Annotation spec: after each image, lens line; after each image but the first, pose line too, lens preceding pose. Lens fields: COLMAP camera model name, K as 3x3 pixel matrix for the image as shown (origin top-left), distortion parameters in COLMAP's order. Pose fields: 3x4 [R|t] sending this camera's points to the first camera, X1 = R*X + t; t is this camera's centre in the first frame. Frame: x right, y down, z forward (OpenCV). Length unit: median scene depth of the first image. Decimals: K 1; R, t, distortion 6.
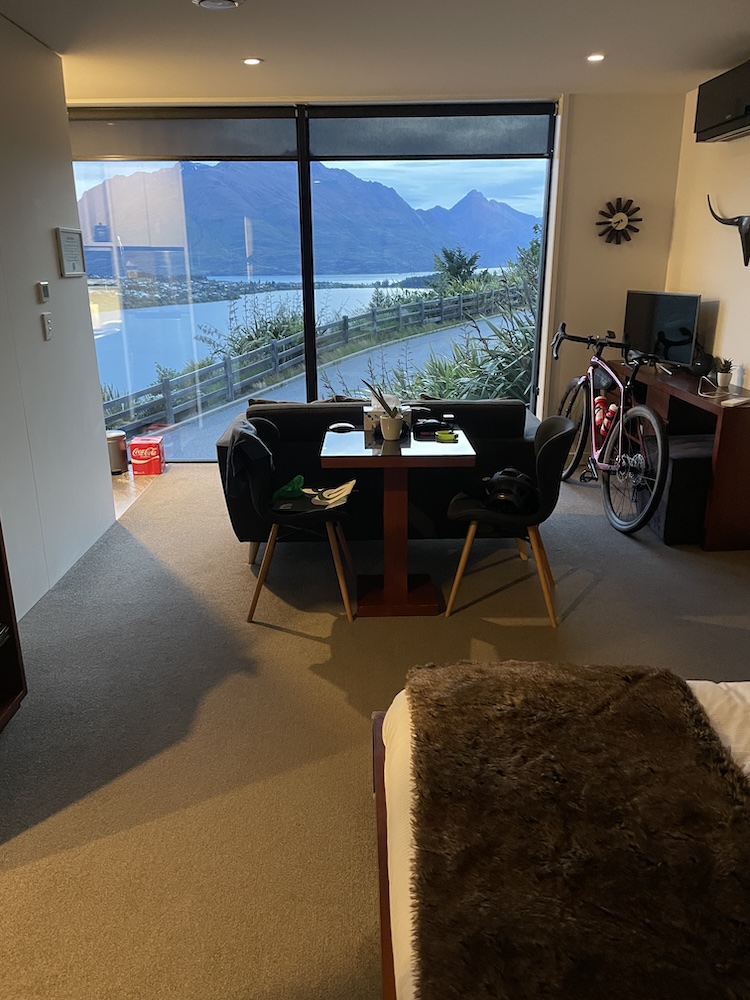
lens RADIAL K [[748.2, 0, 373.7], [0, 748.2, 507.1], [0, 0, 1]] dist [0.079631, -0.111314]
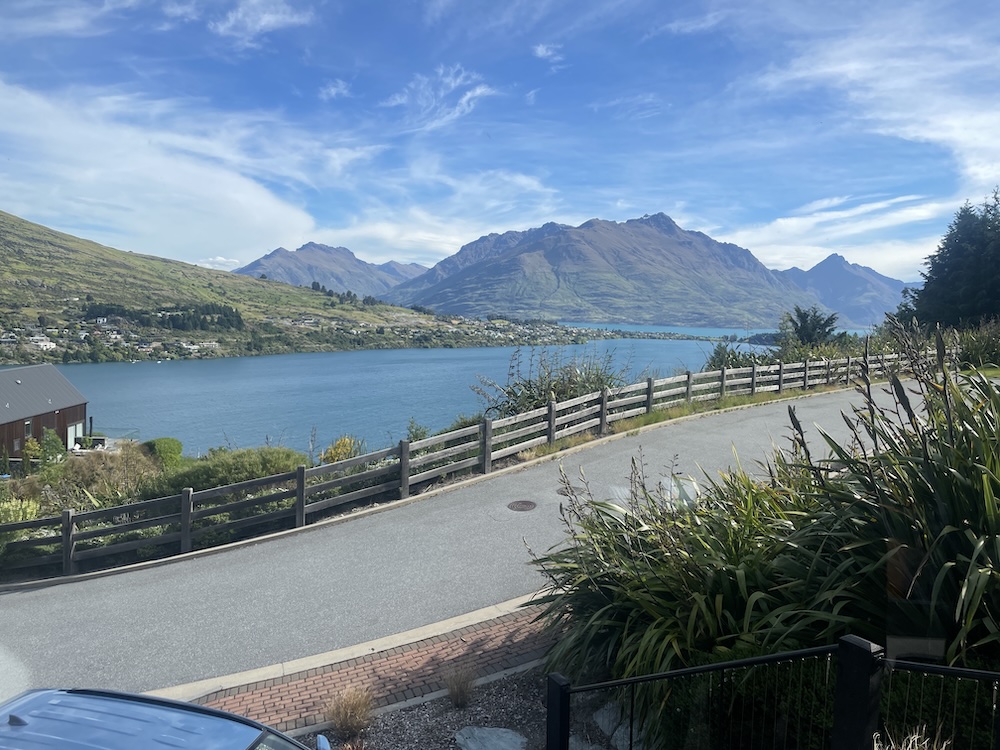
lens RADIAL K [[748.2, 0, 502.1], [0, 748.2, 373.6], [0, 0, 1]] dist [0.079631, -0.111314]
pose [[0.958309, 0.075527, -0.275570, 0.030154], [-0.136722, 0.968065, -0.210138, -0.058744], [0.250899, 0.239054, 0.938031, 0.169237]]
